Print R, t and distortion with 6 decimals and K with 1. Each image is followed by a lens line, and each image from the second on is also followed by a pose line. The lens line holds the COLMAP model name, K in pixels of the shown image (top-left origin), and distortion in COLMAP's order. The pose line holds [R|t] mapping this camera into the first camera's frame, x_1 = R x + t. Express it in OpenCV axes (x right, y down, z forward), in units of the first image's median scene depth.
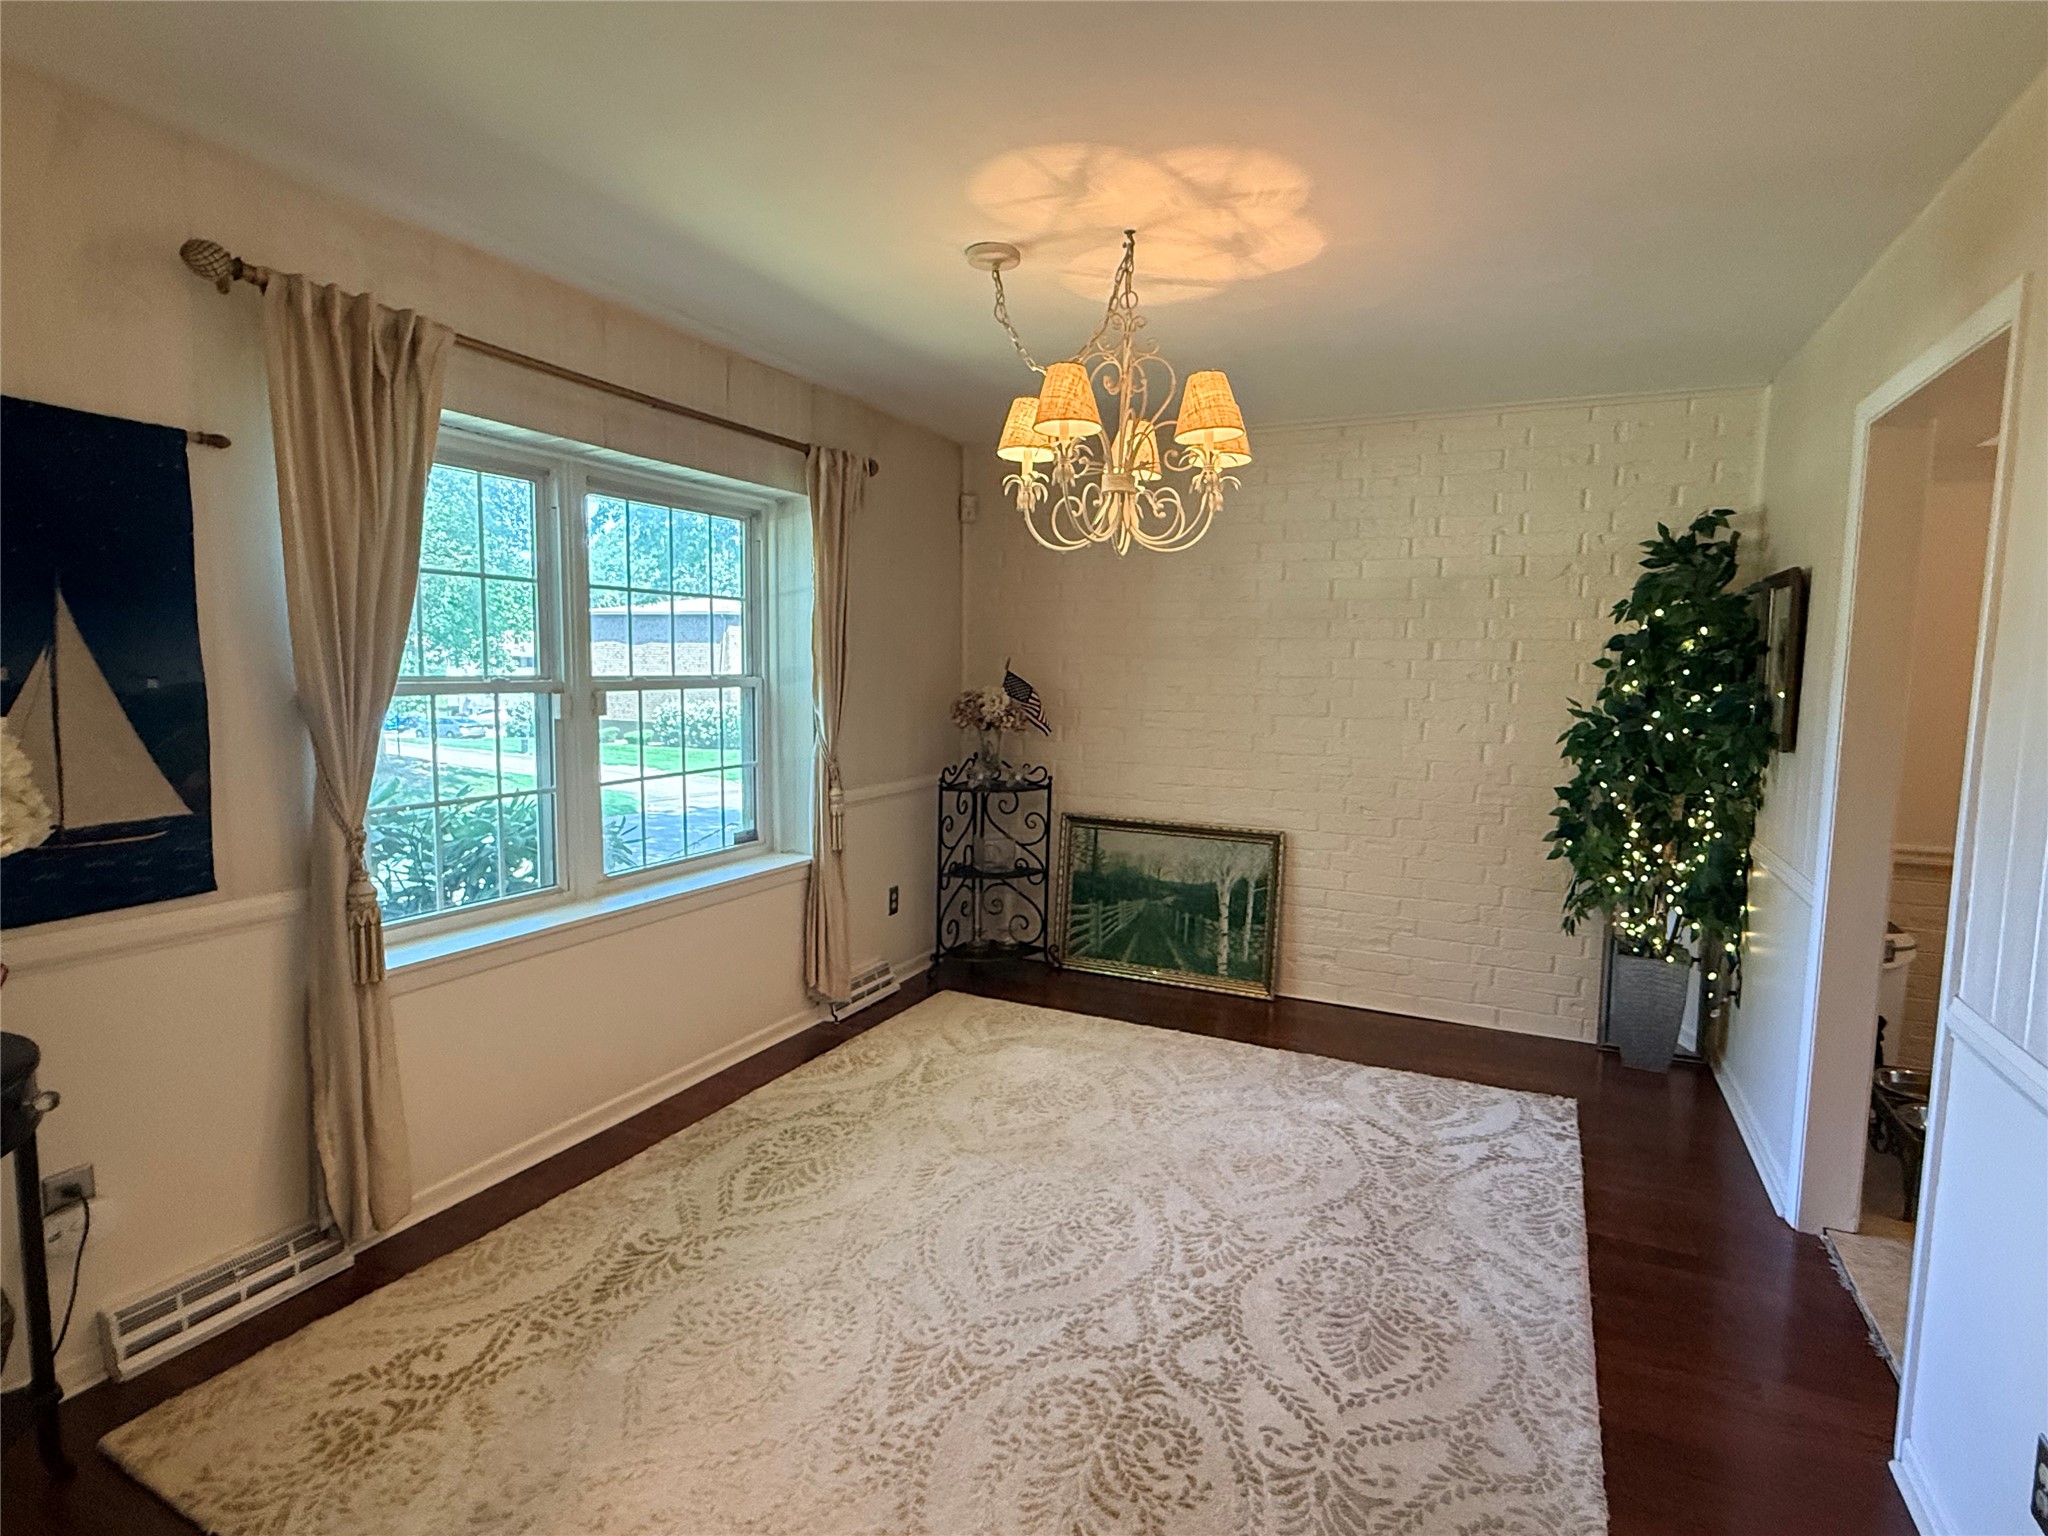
lens RADIAL K [[1065.2, 0, 1016.4], [0, 1065.2, 768.4], [0, 0, 1]] dist [-0.003411, 0.000417]
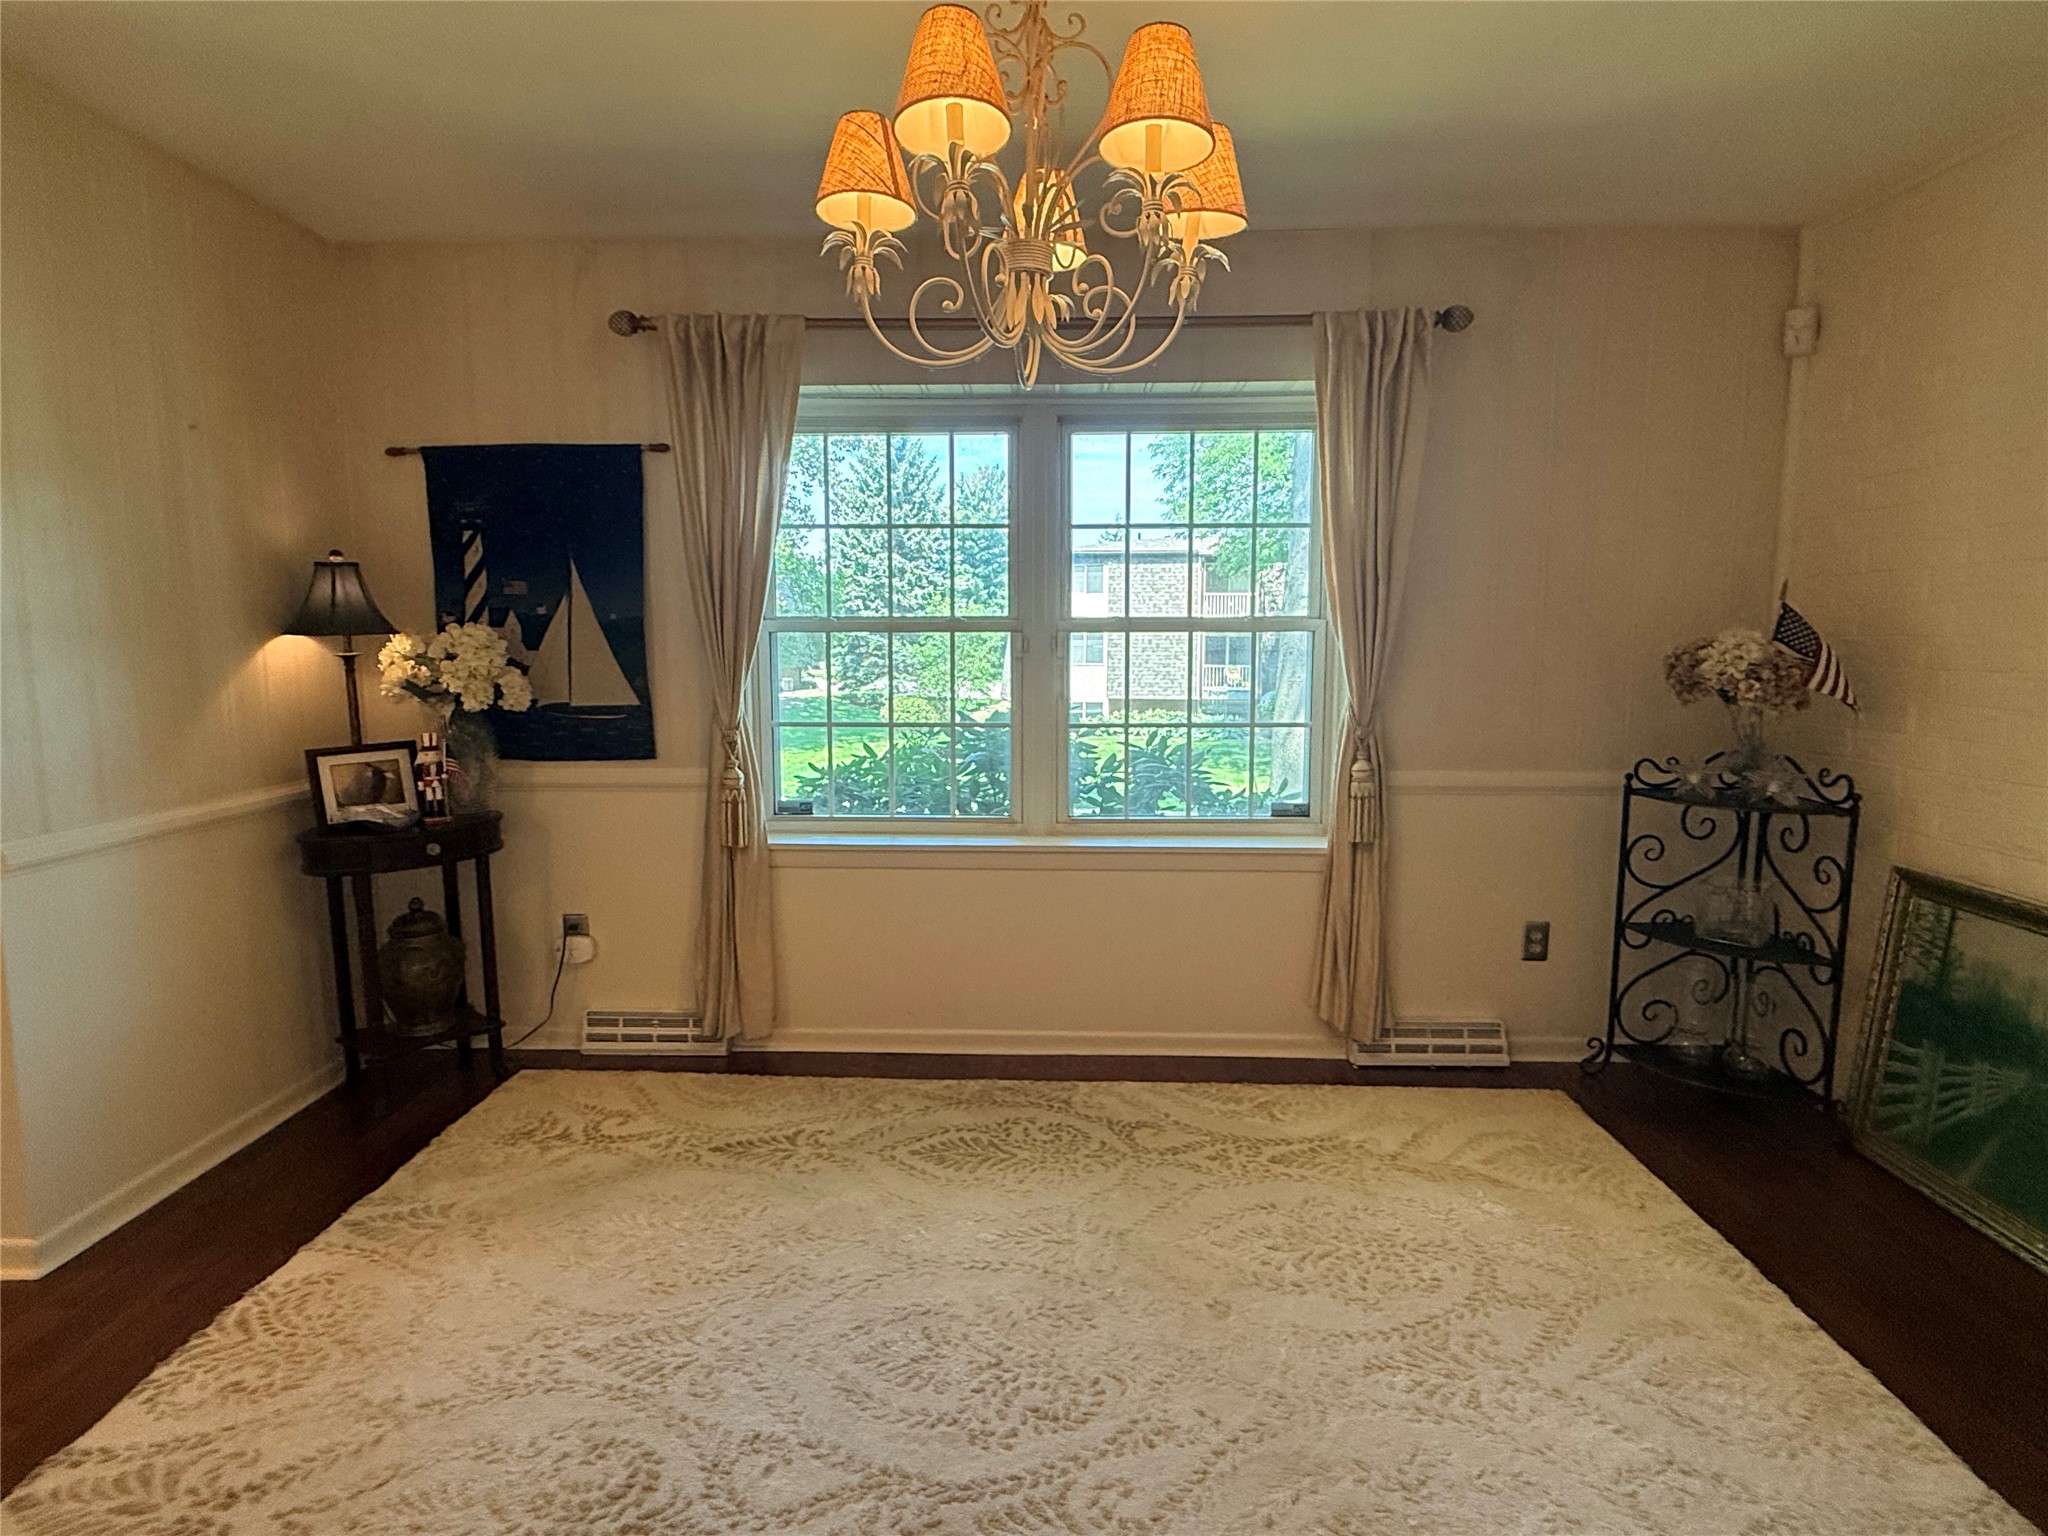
lens RADIAL K [[1065.2, 0, 1021.2], [0, 1065.2, 770.9], [0, 0, 1]] dist [-0.003411, 0.000417]
pose [[0.404092, 0.096915, -0.909570, 0.489649], [-0.085048, 0.994045, 0.068131, -0.007112], [0.910756, 0.049826, 0.409928, 0.534504]]
